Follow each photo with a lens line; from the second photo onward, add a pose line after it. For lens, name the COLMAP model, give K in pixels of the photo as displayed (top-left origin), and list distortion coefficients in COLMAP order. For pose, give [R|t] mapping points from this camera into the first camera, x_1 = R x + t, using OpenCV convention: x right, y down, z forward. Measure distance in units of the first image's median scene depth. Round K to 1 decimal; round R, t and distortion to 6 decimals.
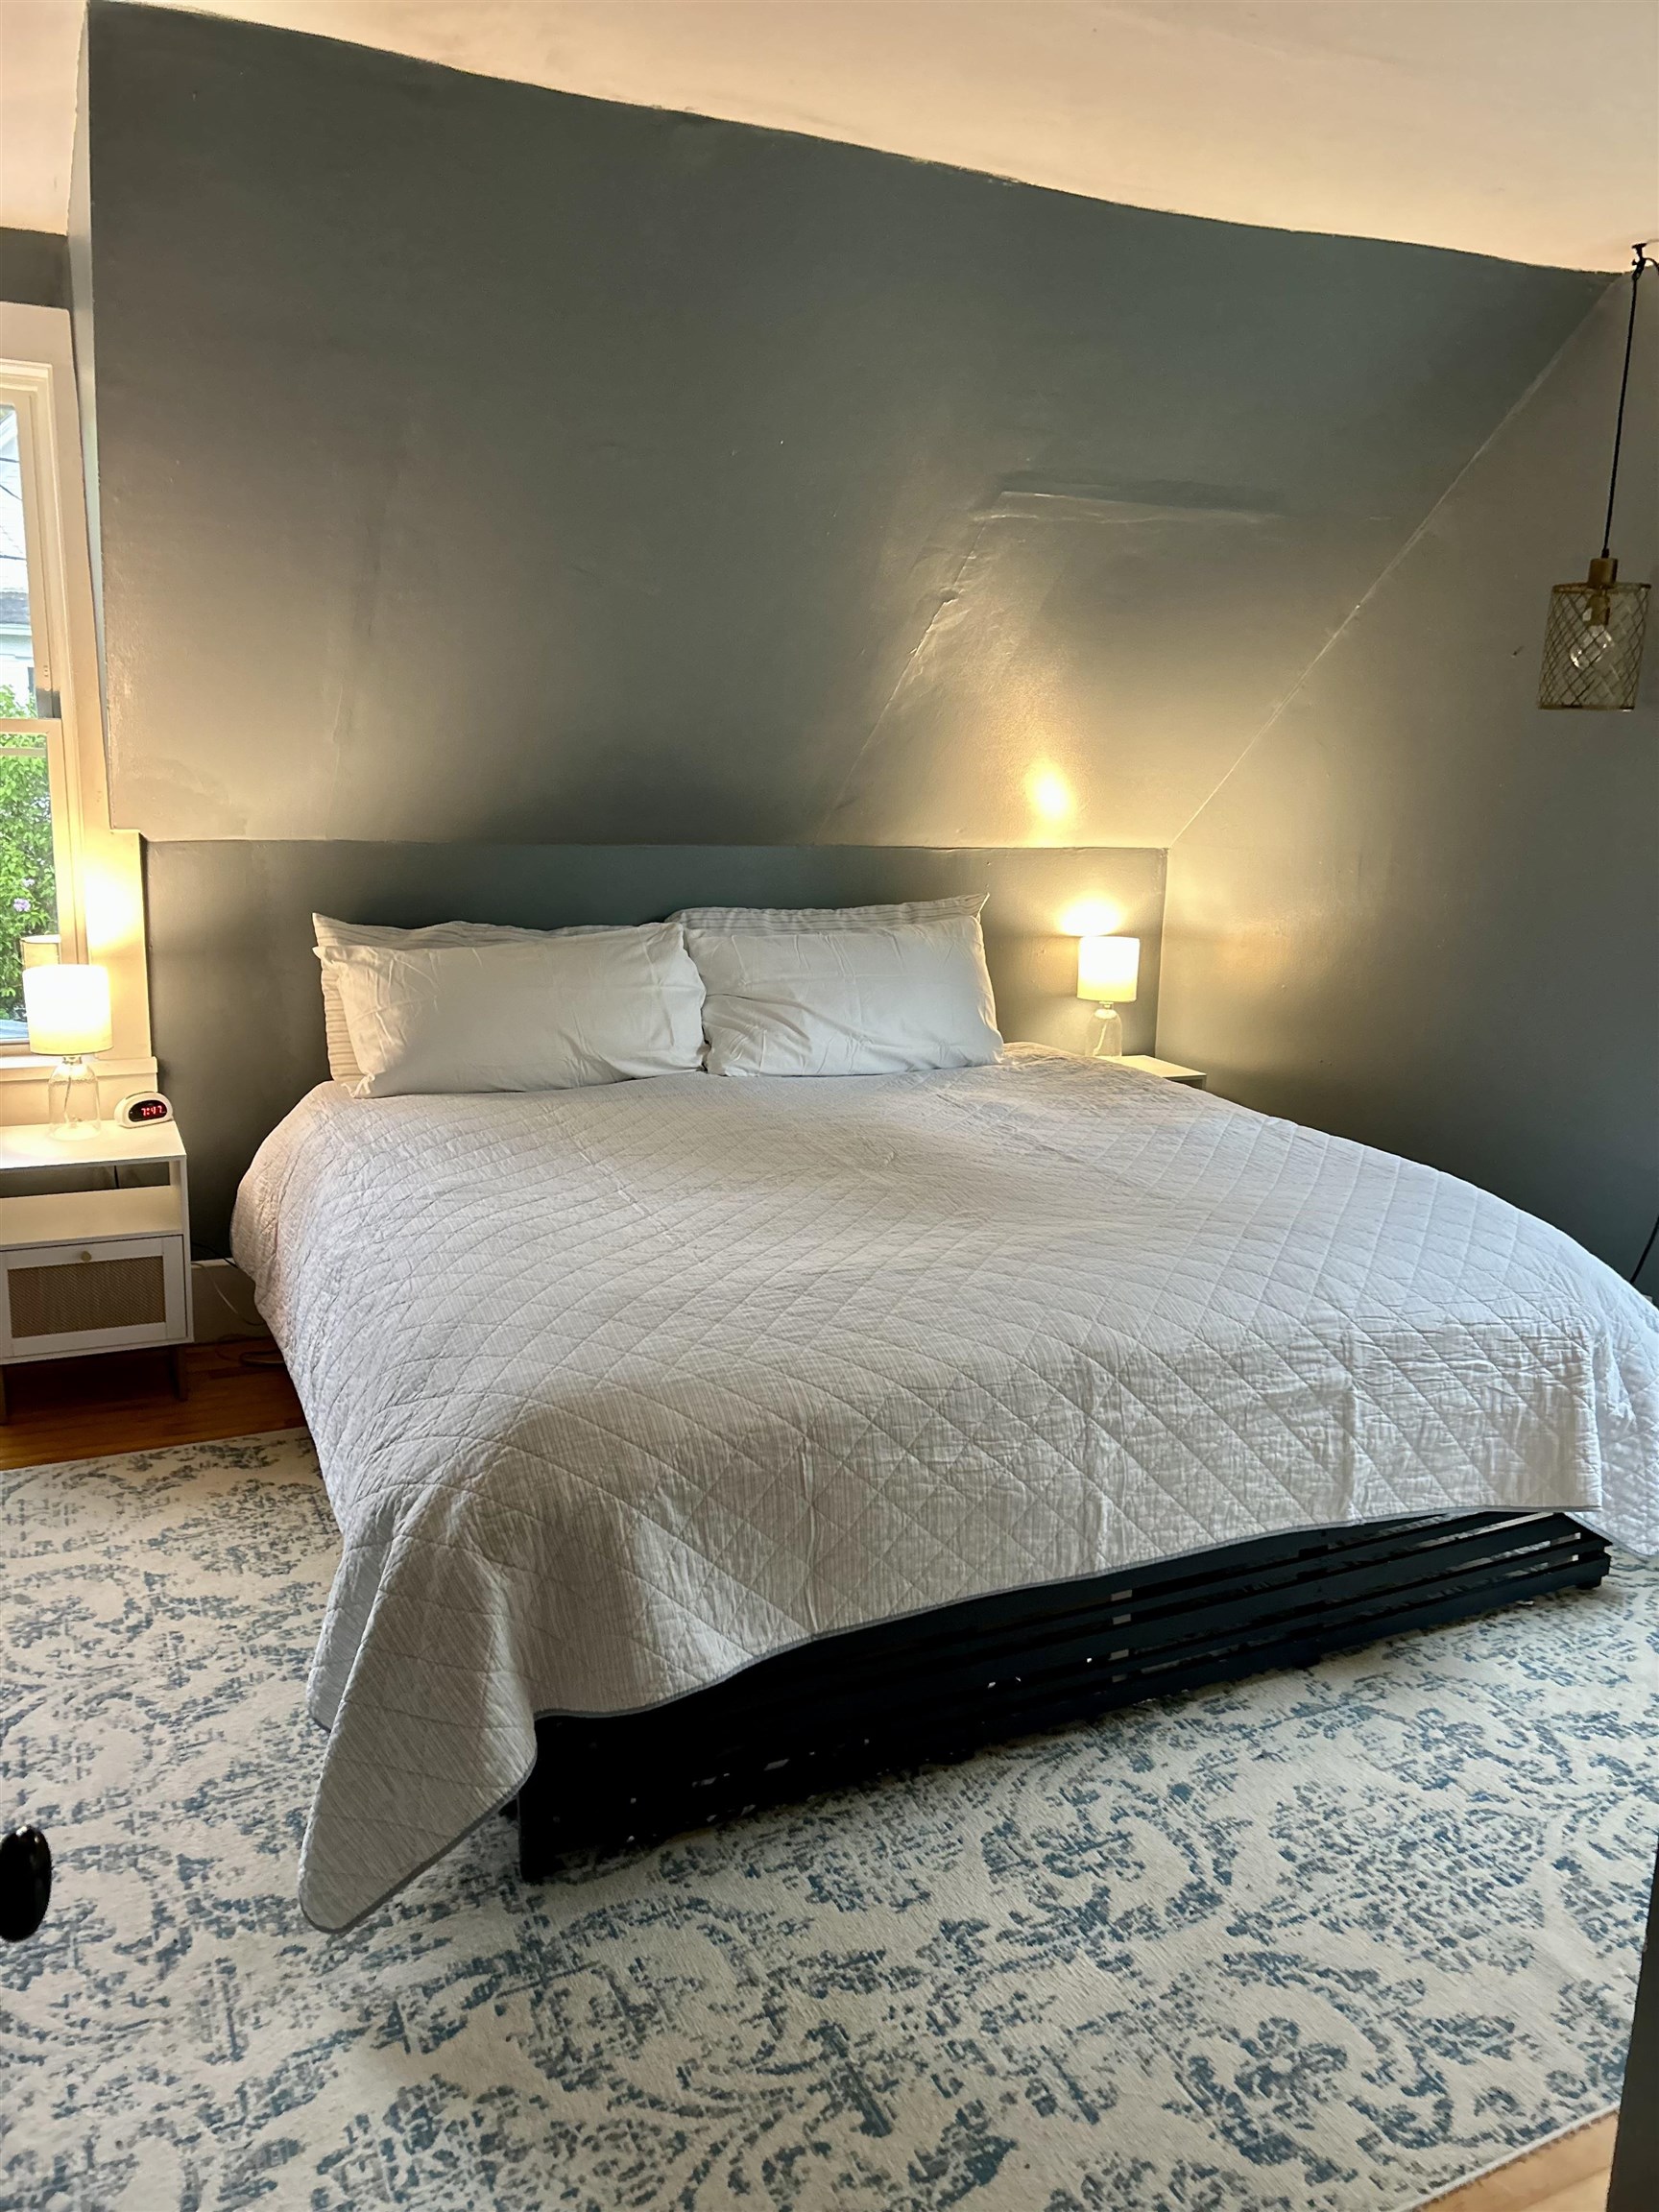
lens RADIAL K [[1660.2, 0, 824.4], [0, 1660.2, 1102.1], [0, 0, 1]] dist [0.023714, -0.025264]
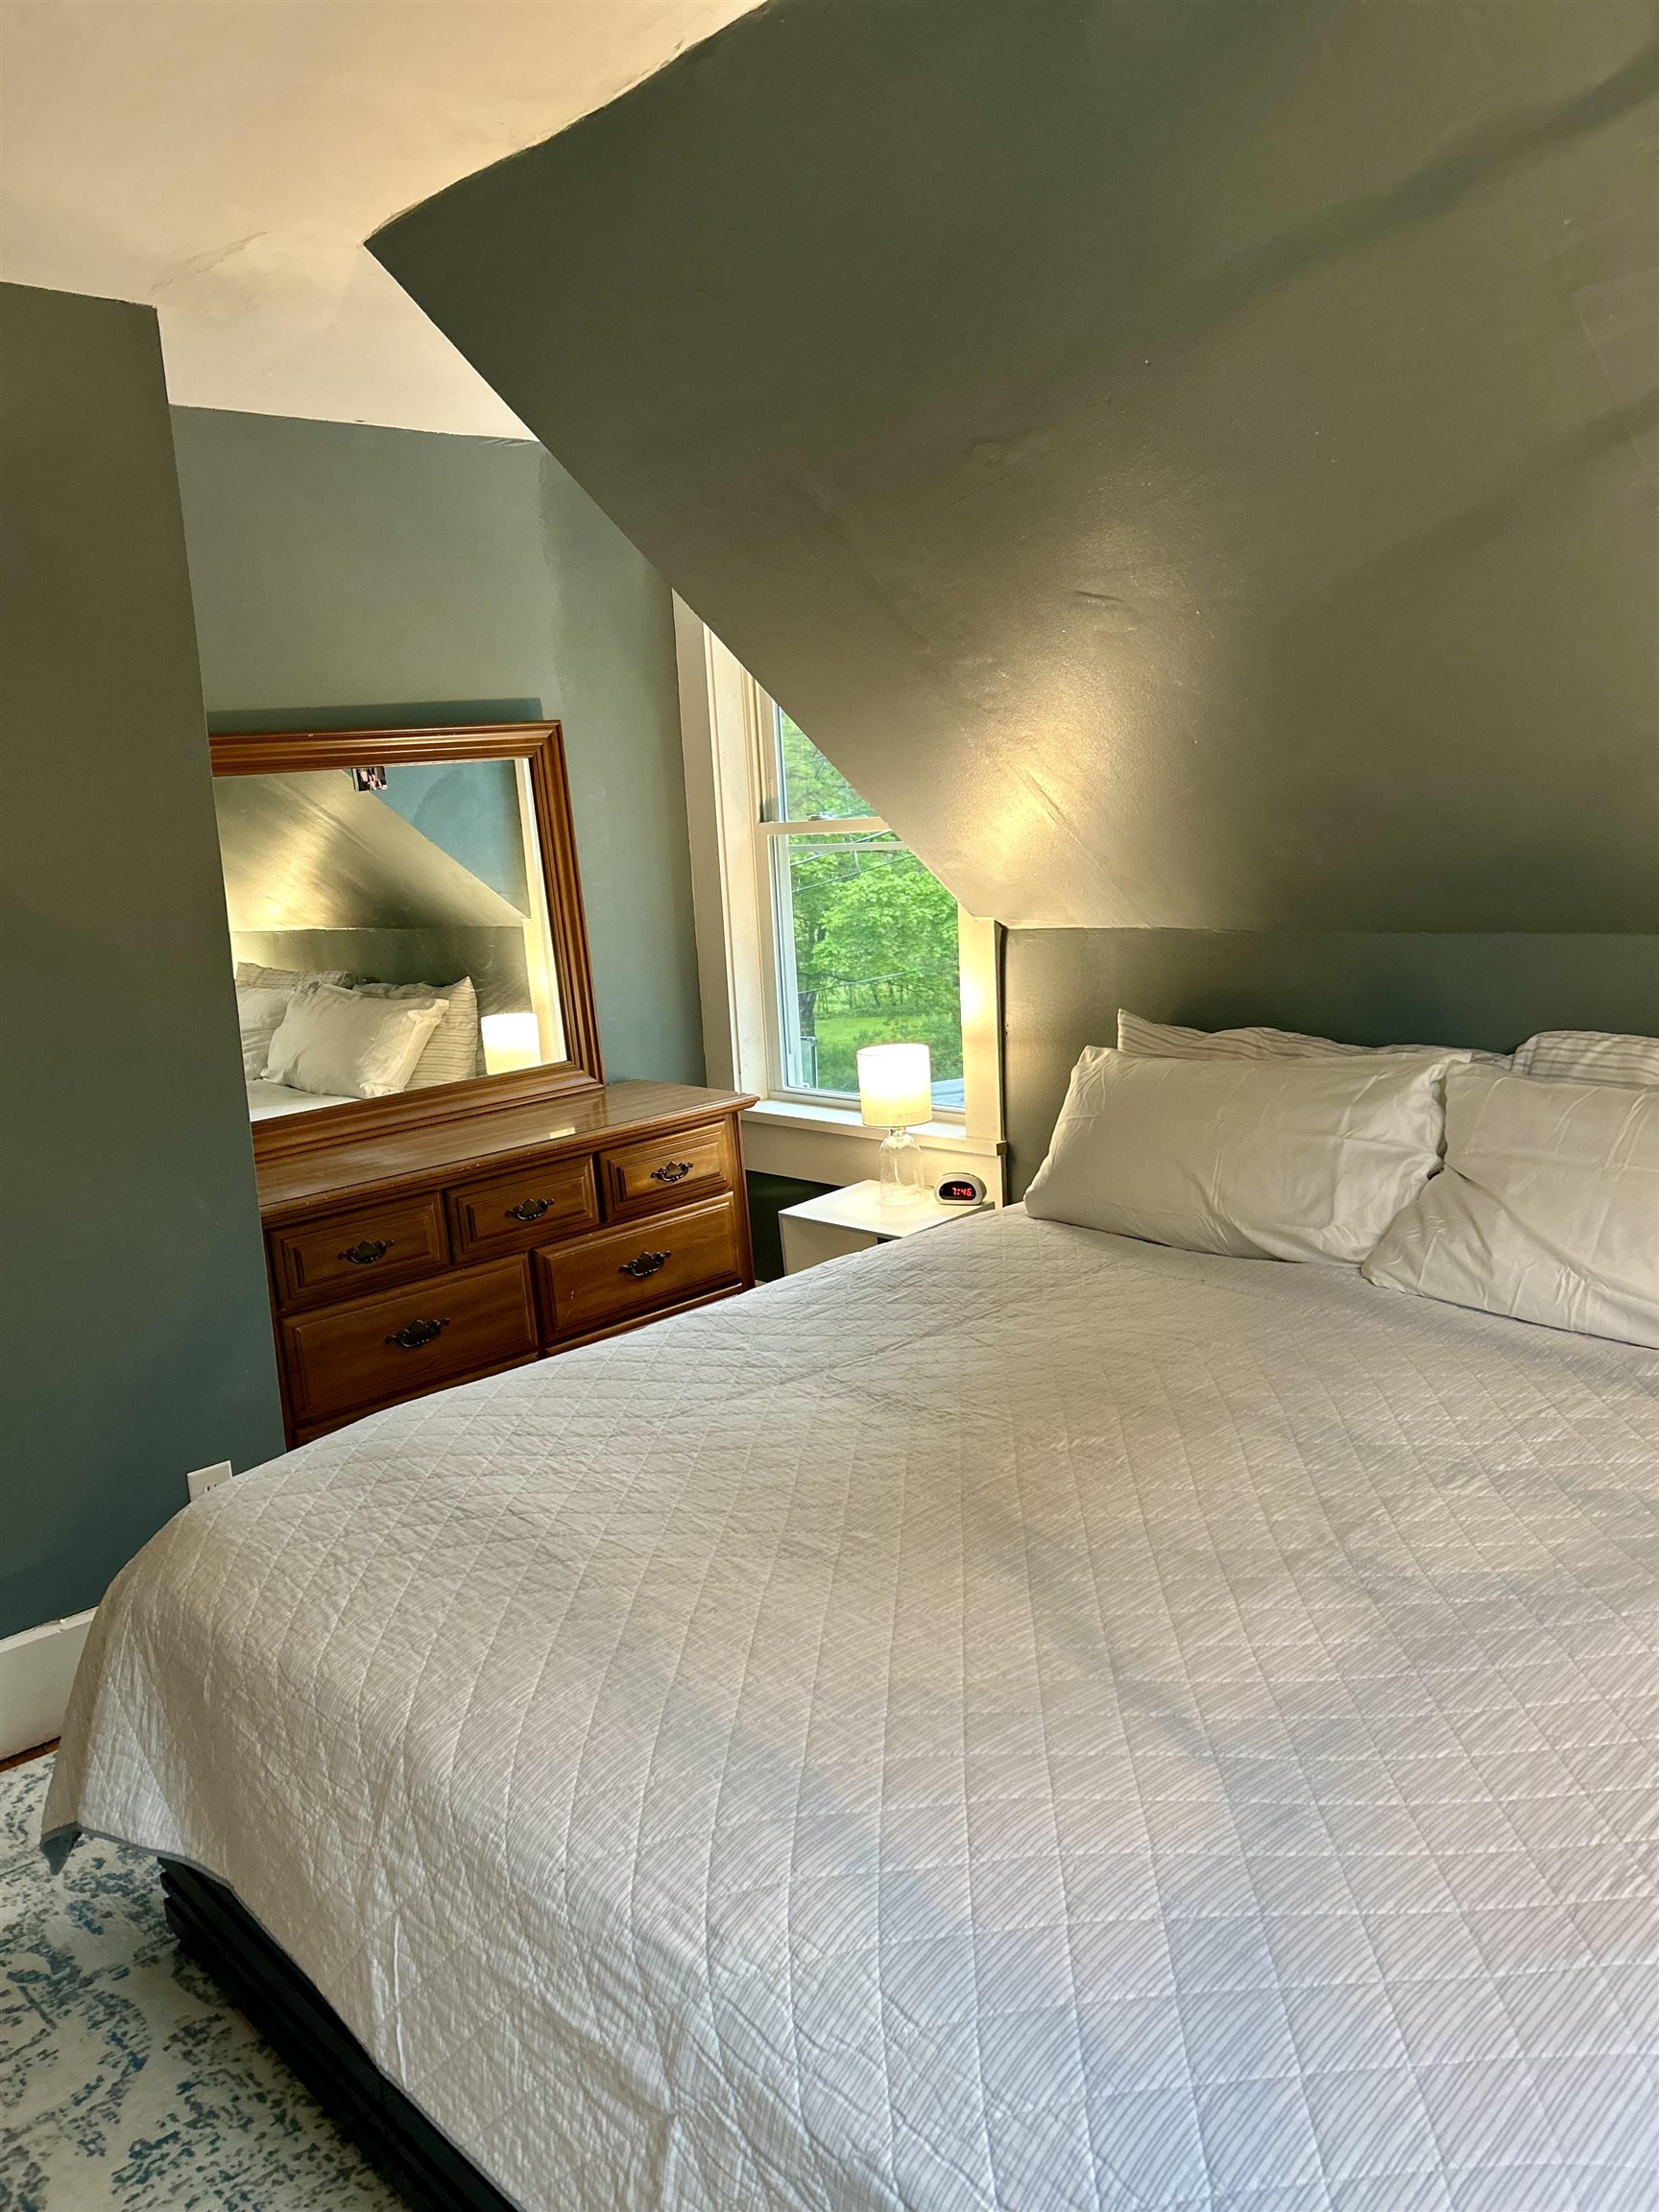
lens RADIAL K [[1660.2, 0, 825.2], [0, 1660.2, 1107.7], [0, 0, 1]] dist [0.023714, -0.025264]
pose [[0.305394, 0.115831, -0.945155, 0.747941], [-0.128332, 0.988525, 0.079680, -0.165677], [0.943539, 0.096959, 0.316754, 0.841499]]
